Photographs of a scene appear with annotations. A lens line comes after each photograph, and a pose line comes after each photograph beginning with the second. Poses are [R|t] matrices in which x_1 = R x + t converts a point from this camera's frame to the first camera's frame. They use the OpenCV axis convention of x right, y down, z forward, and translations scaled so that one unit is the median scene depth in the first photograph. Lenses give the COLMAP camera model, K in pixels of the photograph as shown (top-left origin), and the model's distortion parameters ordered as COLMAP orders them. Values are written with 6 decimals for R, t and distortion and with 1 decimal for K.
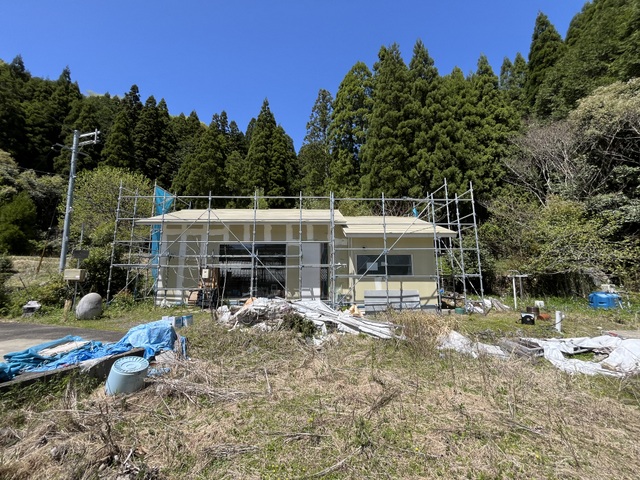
lens RADIAL K [[256.5, 0, 320.0], [0, 256.5, 240.0], [0, 0, 1]] dist [-0.001933, -0.000159]
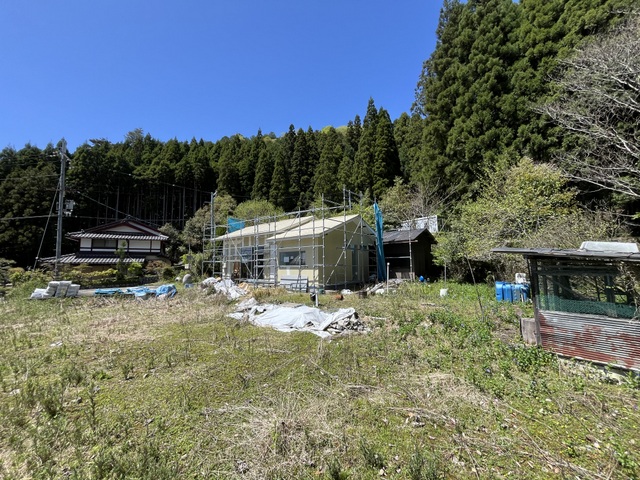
lens RADIAL K [[256.5, 0, 320.0], [0, 256.5, 240.0], [0, 0, 1]] dist [-0.001933, -0.000159]
pose [[0.768435, -0.072680, -0.635788, 0.561215], [0.109037, 0.993872, 0.018172, -0.007557], [0.630570, -0.083289, 0.771650, -0.013750]]
